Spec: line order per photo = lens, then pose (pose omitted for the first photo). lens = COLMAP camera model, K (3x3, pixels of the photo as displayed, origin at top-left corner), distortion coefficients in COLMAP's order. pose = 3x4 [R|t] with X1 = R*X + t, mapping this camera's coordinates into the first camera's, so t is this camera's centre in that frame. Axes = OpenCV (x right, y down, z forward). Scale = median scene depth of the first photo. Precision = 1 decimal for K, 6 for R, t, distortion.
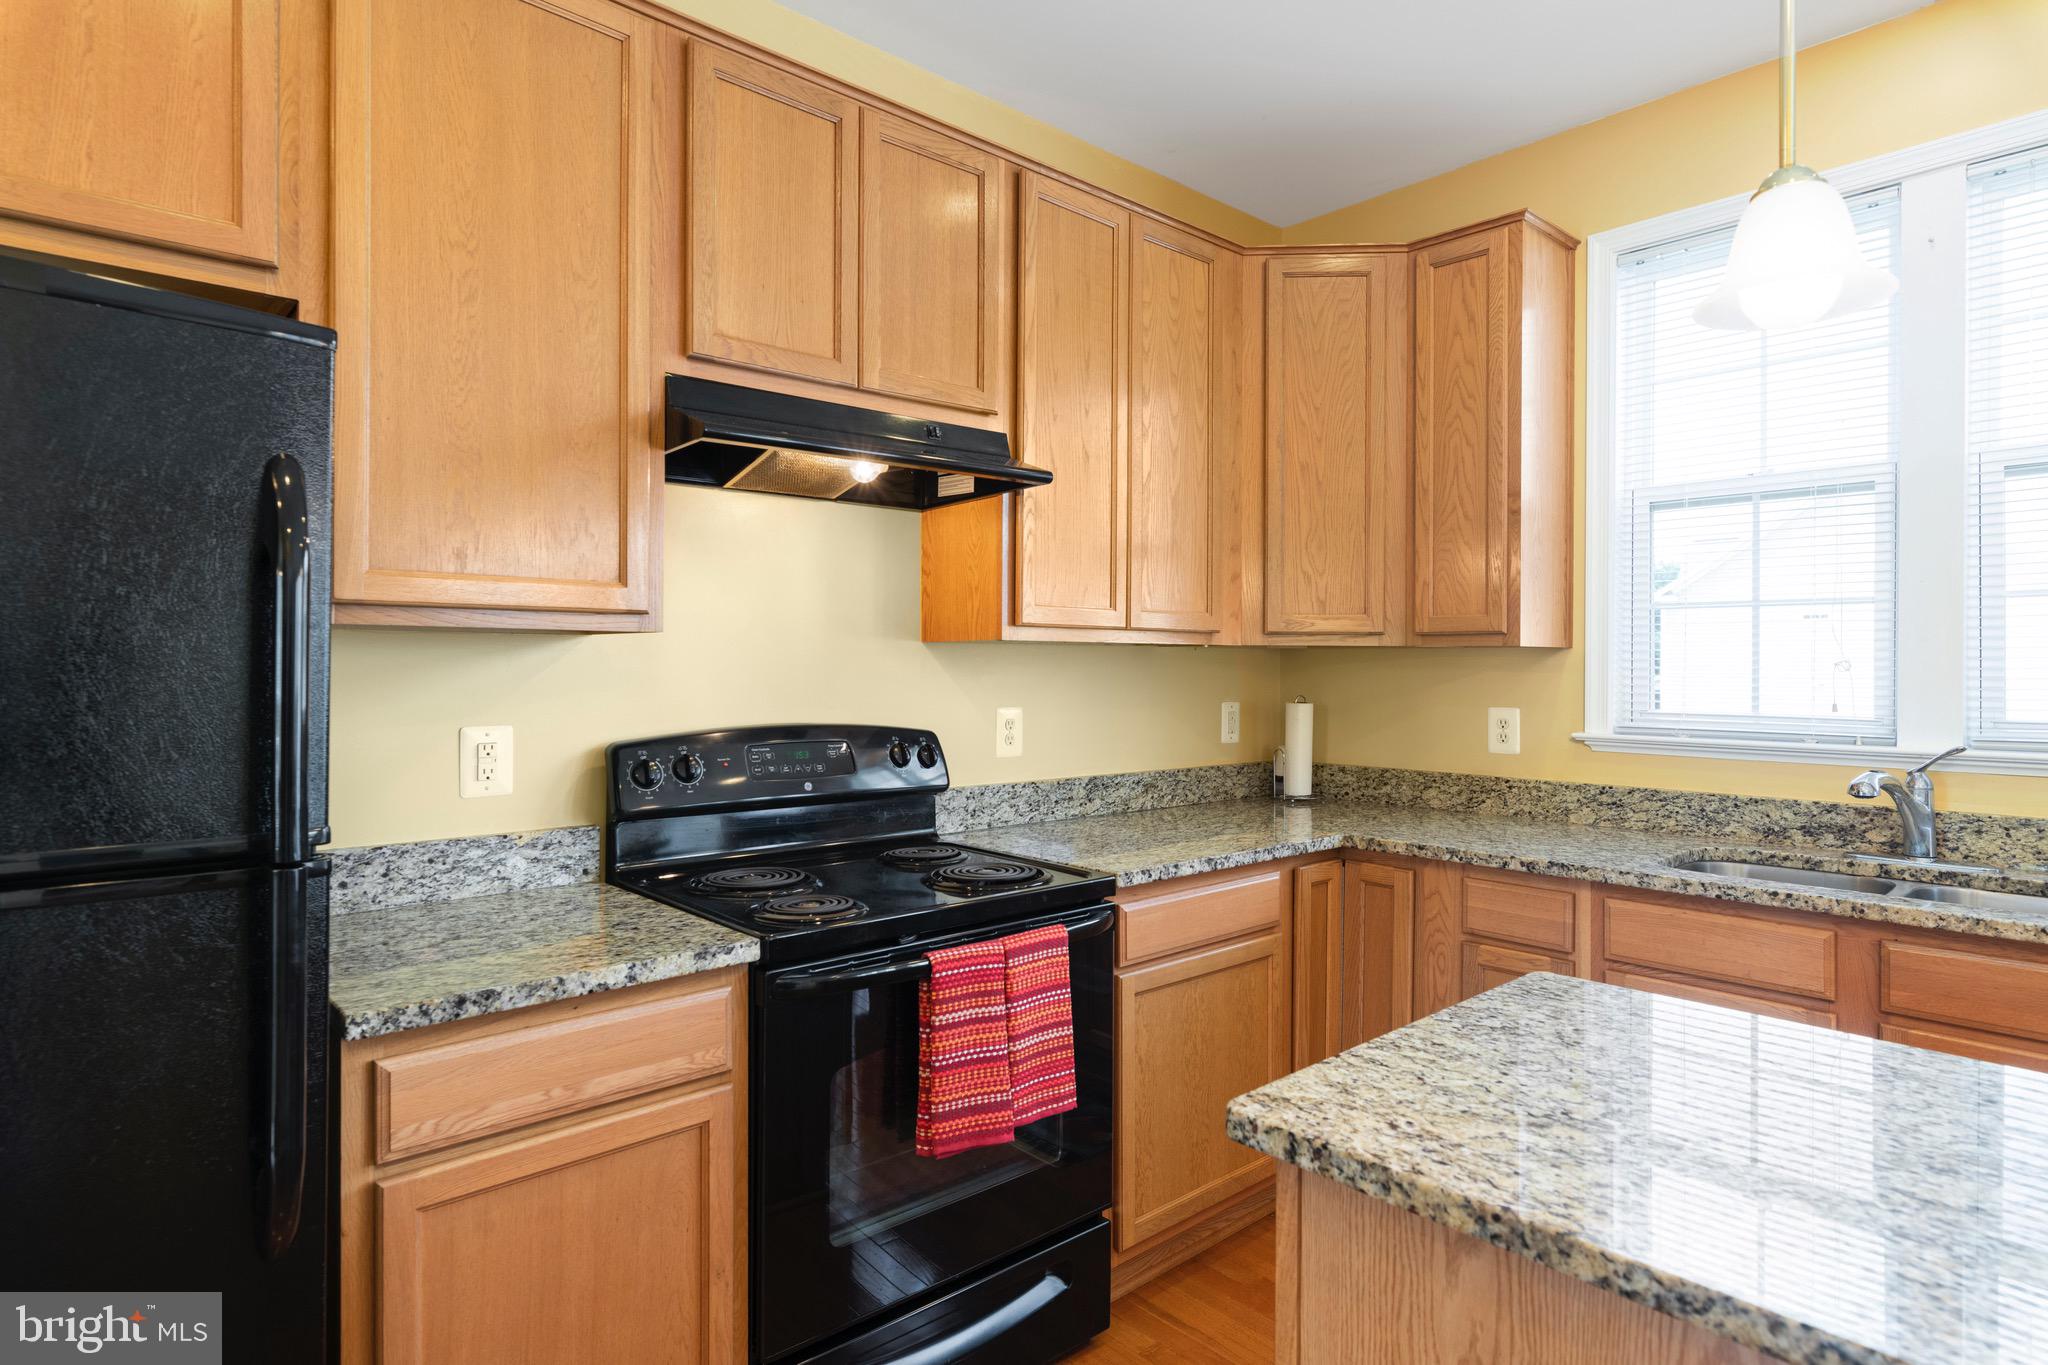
lens RADIAL K [[1076.5, 0, 1004.9], [0, 1076.5, 673.5], [0, 0, 1]] dist [-0.000861, 0.000153]
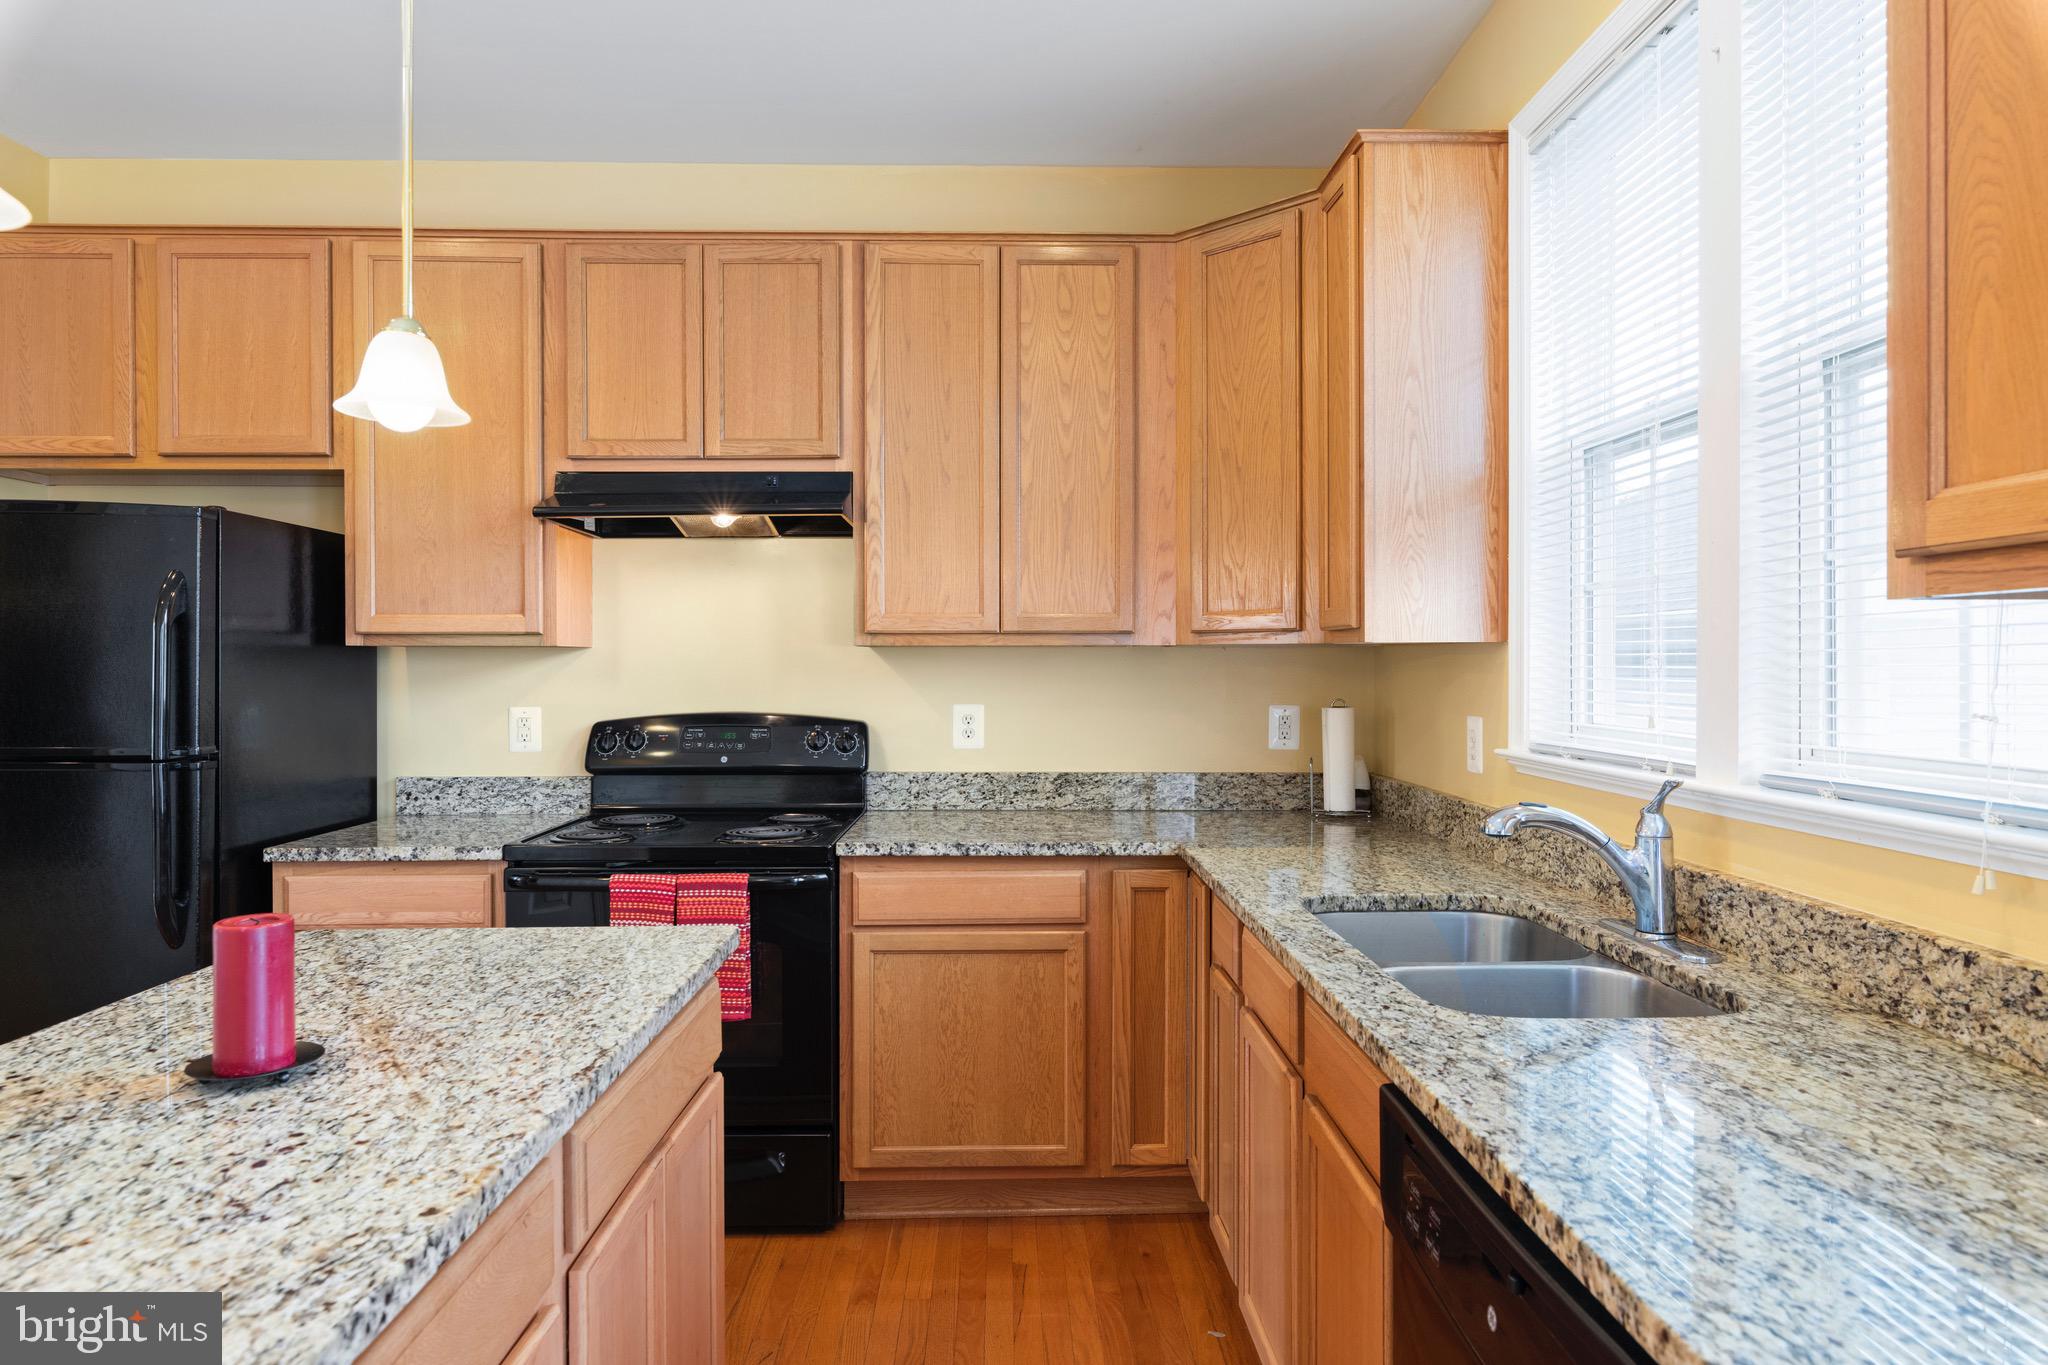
lens RADIAL K [[1213.8, 0, 1028.1], [0, 1213.8, 668.5], [0, 0, 1]] dist [0.006732, -0.007592]
pose [[0.770337, -0.000491, -0.637637, 0.990369], [-0.000050, 1.000000, -0.000829, -0.004373], [0.637637, 0.000671, 0.770337, 0.094645]]
